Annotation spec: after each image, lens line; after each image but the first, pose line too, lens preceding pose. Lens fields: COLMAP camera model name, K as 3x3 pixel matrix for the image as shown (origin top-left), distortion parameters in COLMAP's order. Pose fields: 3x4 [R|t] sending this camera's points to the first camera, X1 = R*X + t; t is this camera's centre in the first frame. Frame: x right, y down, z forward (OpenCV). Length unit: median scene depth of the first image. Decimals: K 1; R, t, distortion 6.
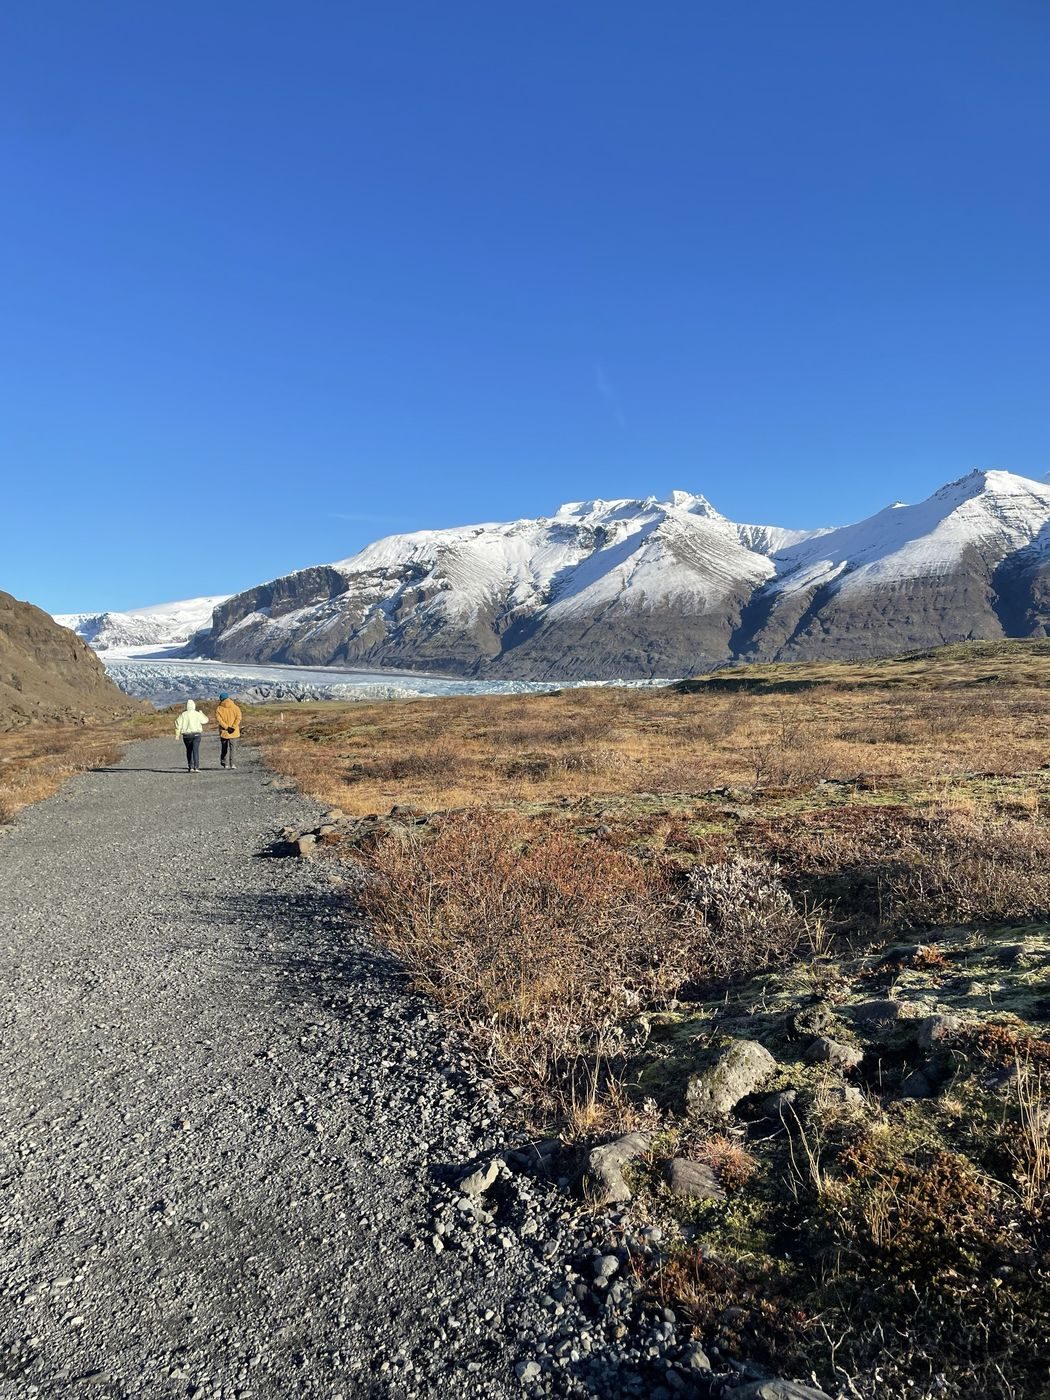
lens RADIAL K [[1063.2, 0, 524.8], [0, 1063.2, 700.1], [0, 0, 1]] dist [0.005370, -0.007386]
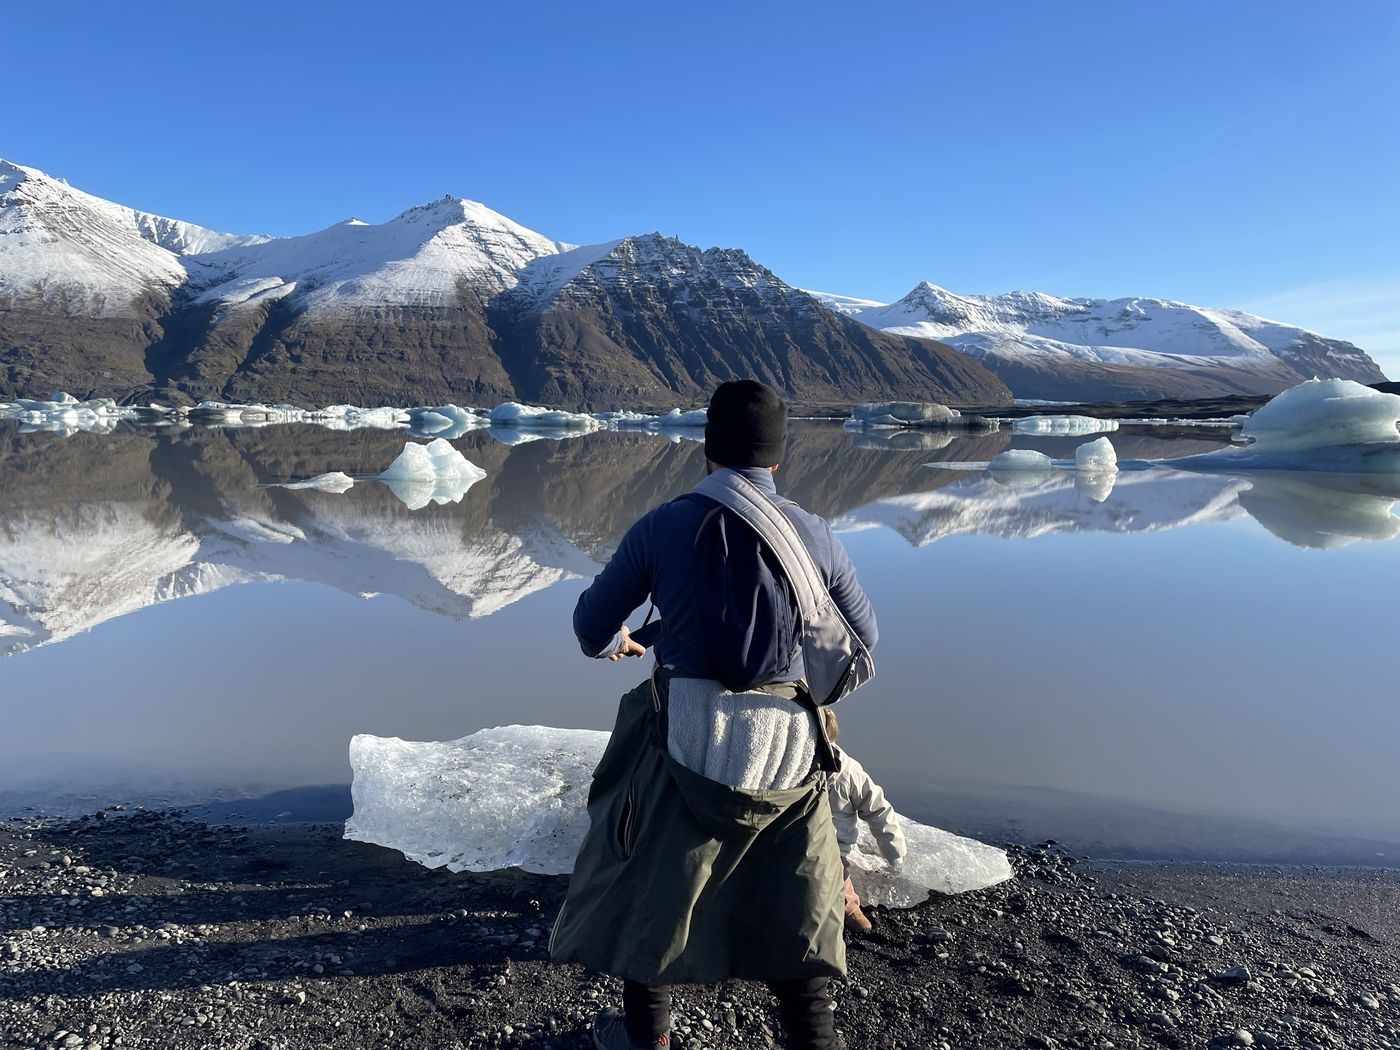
lens RADIAL K [[1063.2, 0, 702.3], [0, 1063.2, 517.7], [0, 0, 1]] dist [0.005370, -0.007386]
pose [[0.744726, 0.009038, 0.667309, -0.001880], [-0.048276, 0.998018, 0.040361, 0.002342], [-0.665622, -0.062273, 0.743687, 0.223902]]
